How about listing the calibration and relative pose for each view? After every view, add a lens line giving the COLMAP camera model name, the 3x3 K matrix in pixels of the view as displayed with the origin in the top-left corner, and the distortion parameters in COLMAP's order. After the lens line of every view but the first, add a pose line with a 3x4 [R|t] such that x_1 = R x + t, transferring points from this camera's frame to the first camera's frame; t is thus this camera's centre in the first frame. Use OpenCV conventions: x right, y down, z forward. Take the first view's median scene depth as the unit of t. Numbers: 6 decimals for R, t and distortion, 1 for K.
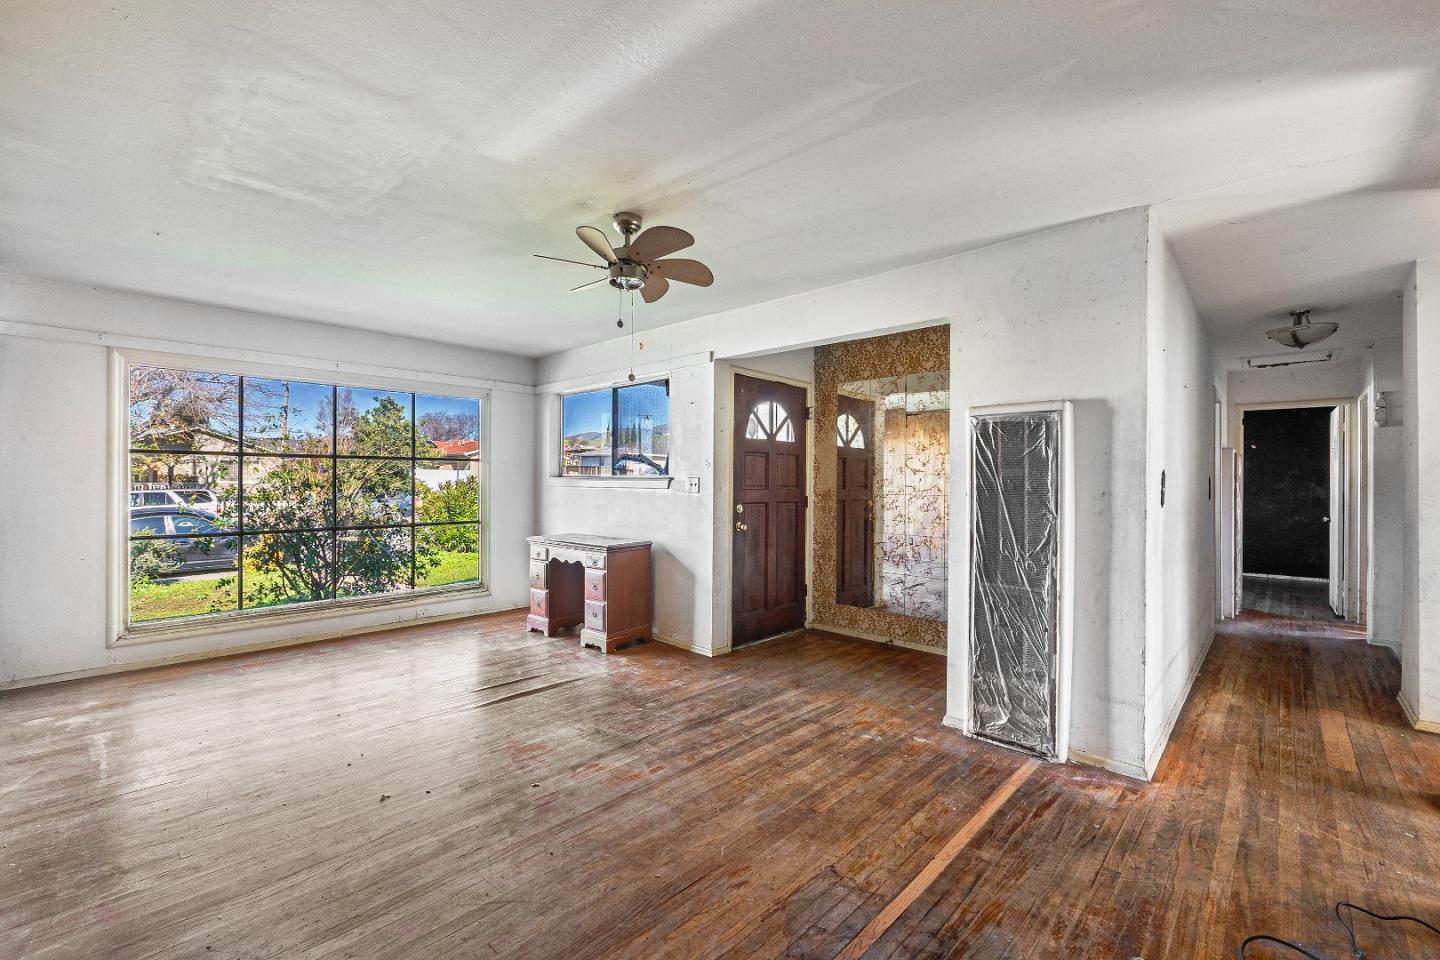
lens RADIAL K [[608.7, 0, 716.4], [0, 608.7, 477.7], [0, 0, 1]] dist [-0.004802, -0.000378]
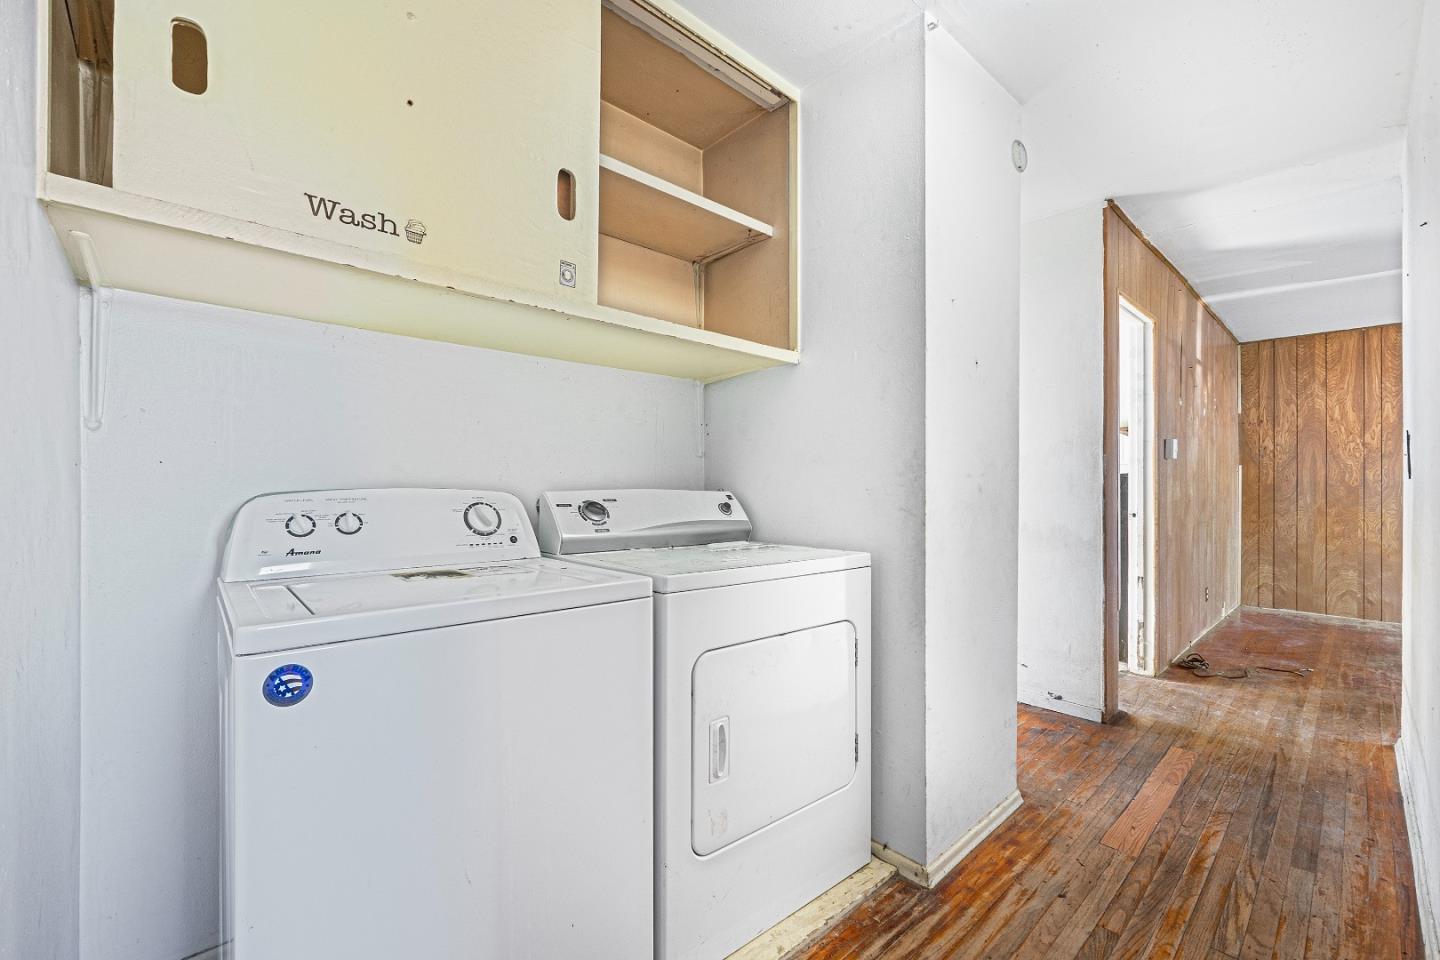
lens RADIAL K [[608.7, 0, 723.8], [0, 608.7, 485.5], [0, 0, 1]] dist [-0.004802, -0.000378]
pose [[-0.998080, -0.016331, 0.059752, 1.824912], [-0.016740, 0.999840, -0.006359, 0.092991], [-0.059638, -0.007347, -0.998193, 2.129797]]
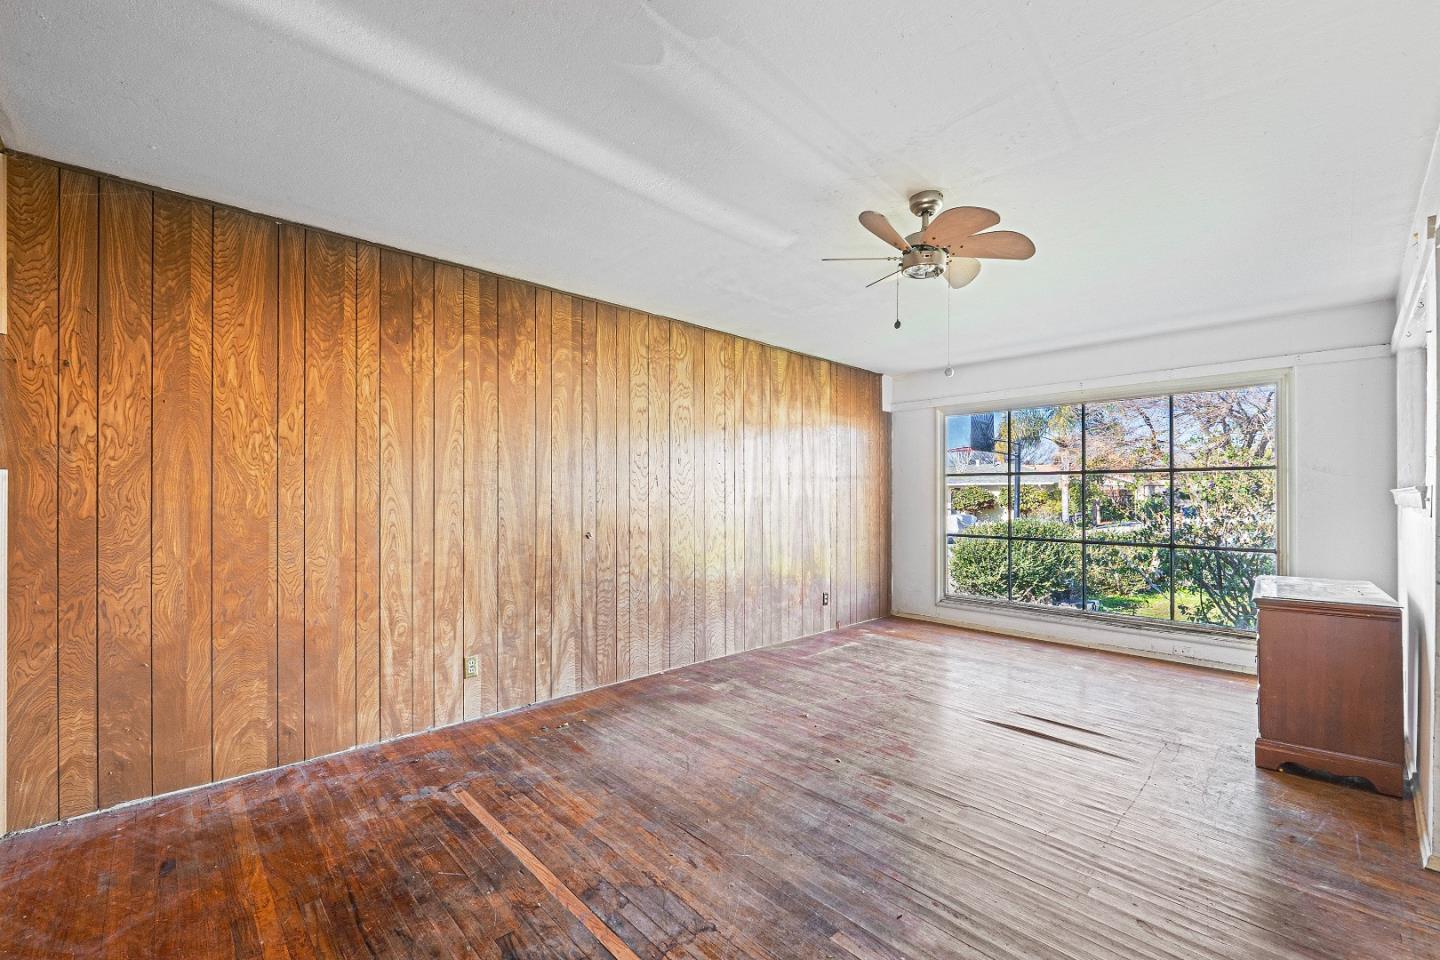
lens RADIAL K [[608.7, 0, 720.6], [0, 608.7, 489.2], [0, 0, 1]] dist [-0.004802, -0.000378]
pose [[-0.058501, -0.014079, -0.998188, 0.849354], [0.002664, 0.999895, -0.014259, 0.014882], [0.998284, -0.003493, -0.058457, 0.842219]]
